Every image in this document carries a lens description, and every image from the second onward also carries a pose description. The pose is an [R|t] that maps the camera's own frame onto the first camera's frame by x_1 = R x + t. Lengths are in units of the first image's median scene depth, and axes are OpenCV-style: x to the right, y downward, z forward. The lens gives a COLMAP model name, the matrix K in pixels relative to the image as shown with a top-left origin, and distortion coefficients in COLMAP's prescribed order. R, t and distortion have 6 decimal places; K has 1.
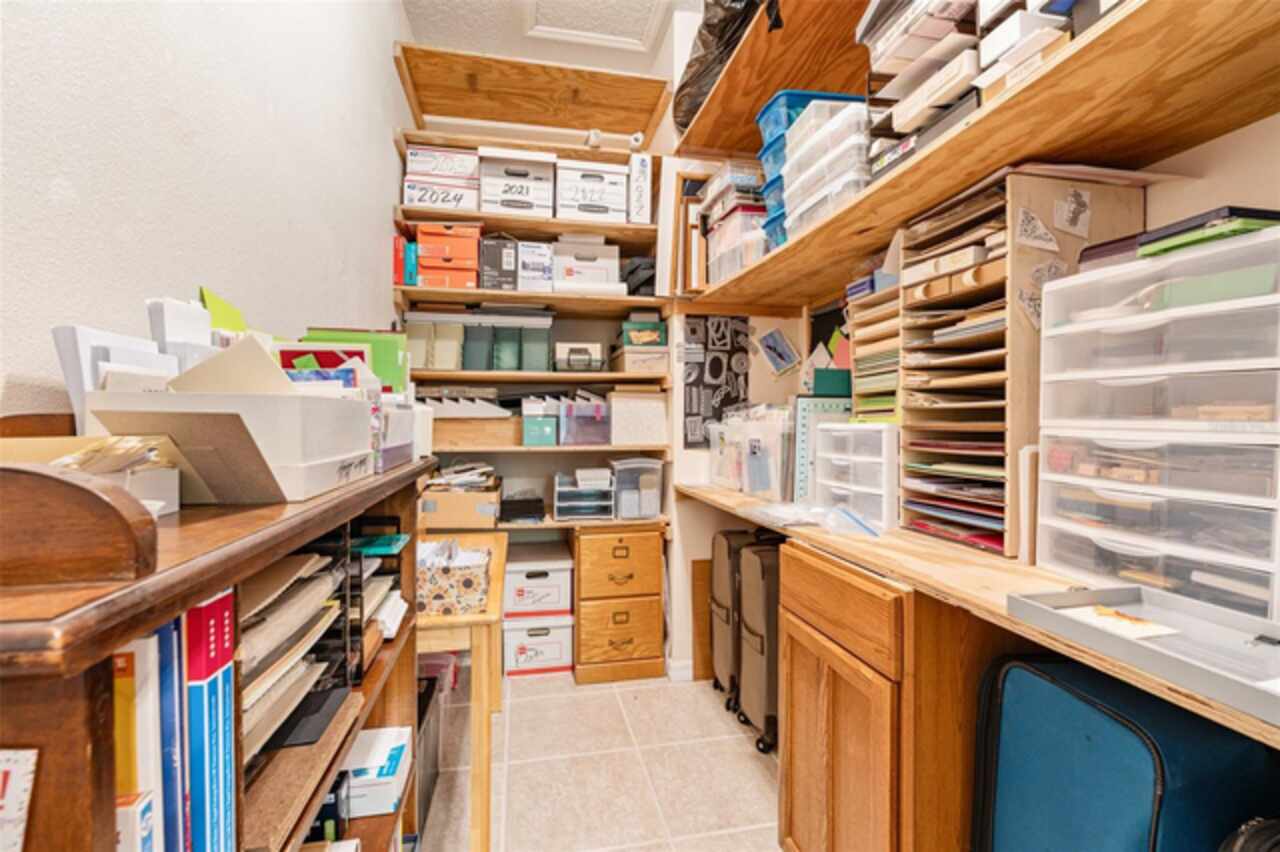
lens RADIAL K [[568.9, 0, 640.0], [0, 568.9, 426.0], [0, 0, 1]] dist [-0.023788, 0.000017]
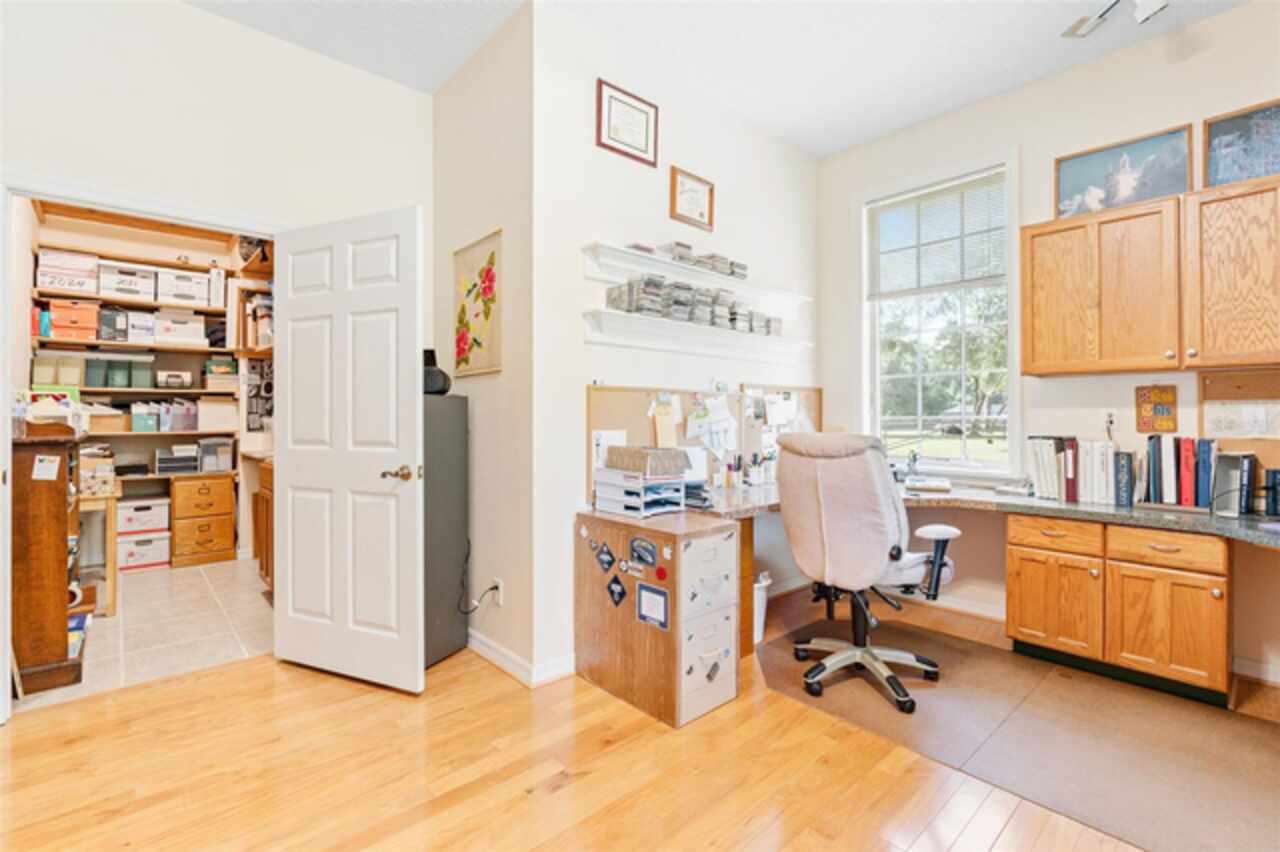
lens RADIAL K [[570.5, 0, 641.5], [0, 570.5, 413.1], [0, 0, 1]] dist [-0.004334, -0.000444]
pose [[0.861324, -0.001473, 0.508053, 0.240341], [0.007755, 0.999917, -0.010248, 0.008025], [-0.507996, 0.012767, 0.861265, -1.224038]]
